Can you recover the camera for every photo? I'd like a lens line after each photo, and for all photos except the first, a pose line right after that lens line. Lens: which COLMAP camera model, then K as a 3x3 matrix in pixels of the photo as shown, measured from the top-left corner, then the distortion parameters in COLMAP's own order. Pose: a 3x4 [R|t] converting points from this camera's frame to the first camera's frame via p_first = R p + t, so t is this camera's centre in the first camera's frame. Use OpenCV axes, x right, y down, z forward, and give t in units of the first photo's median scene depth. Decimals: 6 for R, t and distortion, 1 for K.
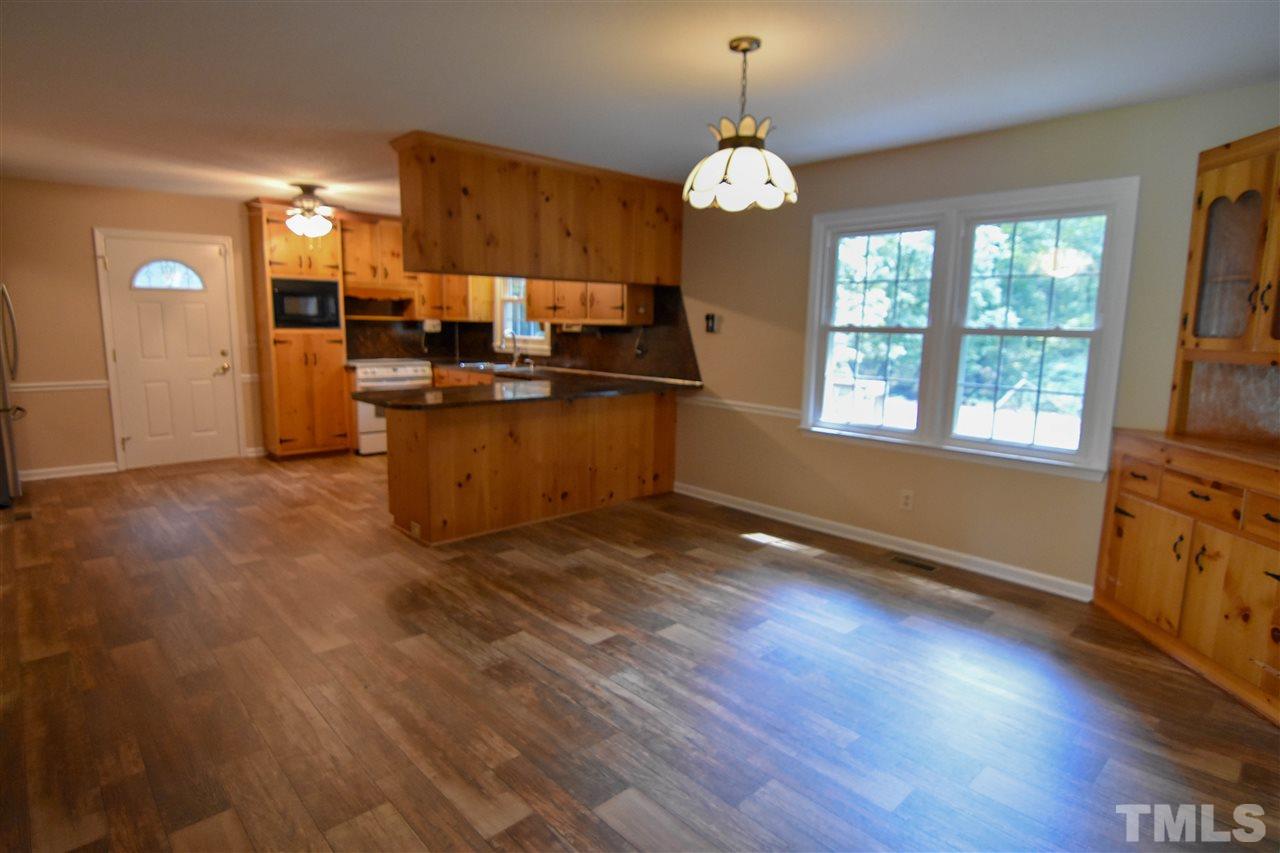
lens RADIAL K [[681.9, 0, 643.2], [0, 681.9, 426.0], [0, 0, 1]] dist [-0.007204, -0.011878]
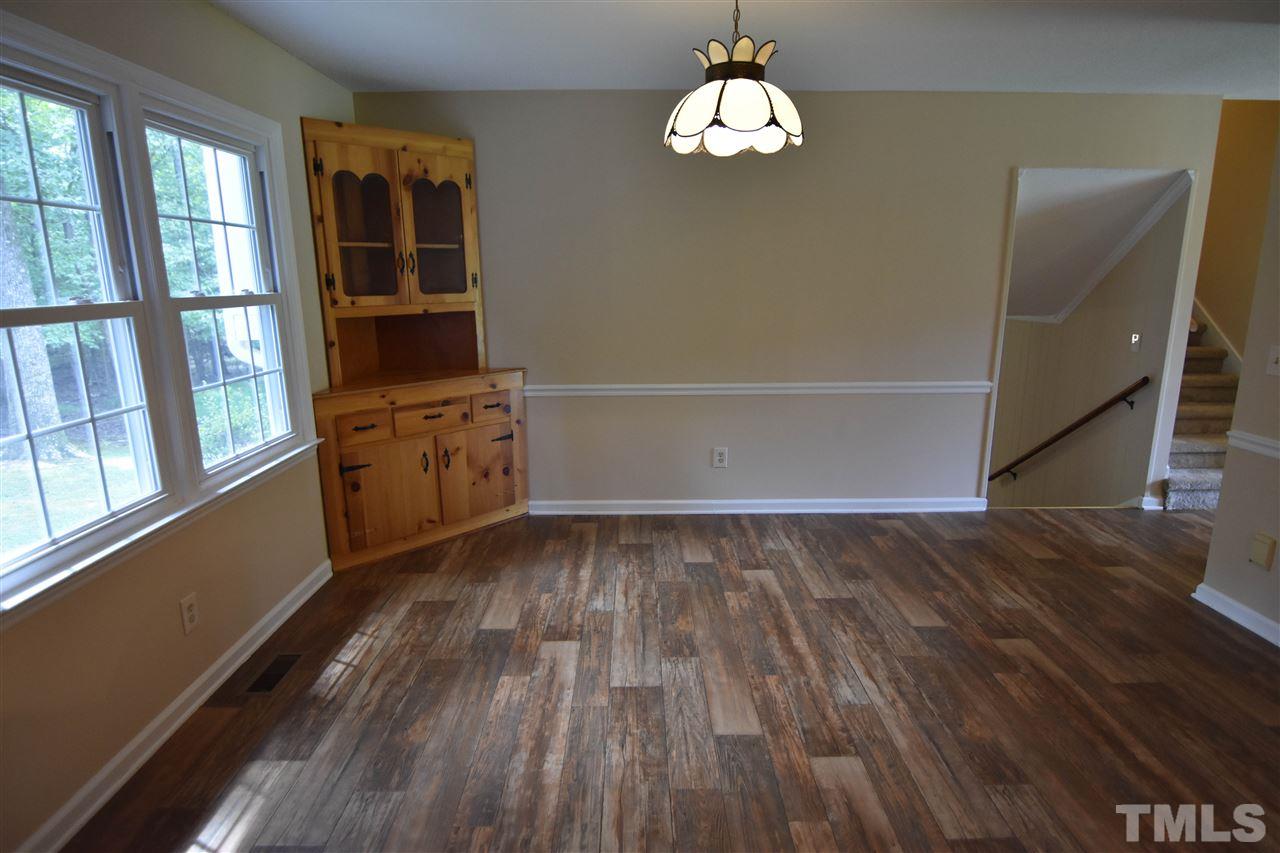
lens RADIAL K [[681.9, 0, 645.7], [0, 681.9, 414.4], [0, 0, 1]] dist [-0.007204, -0.011878]
pose [[-0.739371, -0.145053, 0.657488, -0.337756], [0.095045, 0.944254, 0.315201, -0.269633], [-0.666556, 0.295541, -0.684367, 1.584828]]
